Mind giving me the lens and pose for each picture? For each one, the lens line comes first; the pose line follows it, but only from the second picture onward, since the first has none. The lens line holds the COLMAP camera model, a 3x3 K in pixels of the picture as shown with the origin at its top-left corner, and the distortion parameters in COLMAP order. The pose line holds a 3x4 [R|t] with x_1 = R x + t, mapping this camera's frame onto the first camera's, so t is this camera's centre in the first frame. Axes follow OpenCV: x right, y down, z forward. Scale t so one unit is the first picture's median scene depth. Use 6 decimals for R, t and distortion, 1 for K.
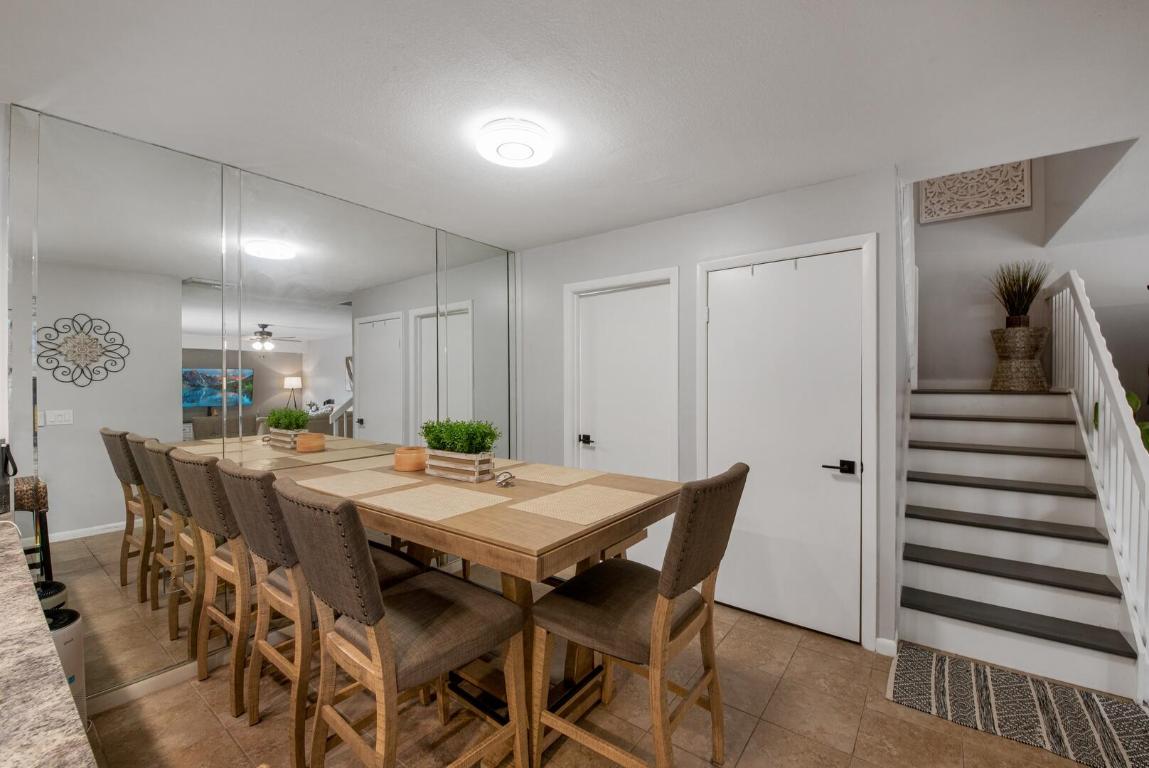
lens RADIAL K [[451.0, 0, 578.1], [0, 451.0, 385.9], [0, 0, 1]] dist [-0.001904, -0.000622]
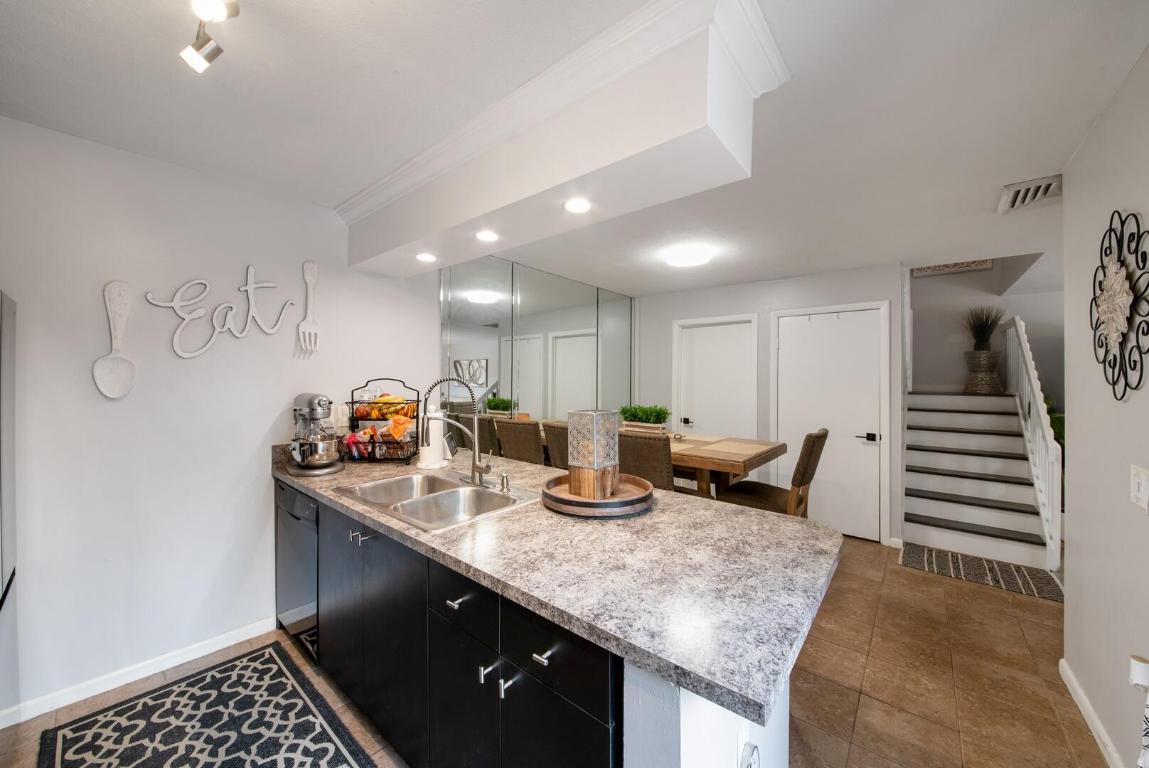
lens RADIAL K [[414.2, 0, 552.0], [0, 414.2, 370.9], [0, 0, 1]] dist [-0.000395, -0.000143]
pose [[0.998336, 0.012454, -0.056302, -0.505029], [-0.013943, 0.999562, -0.026119, -0.011979], [0.055952, 0.026861, 0.998072, -0.616451]]
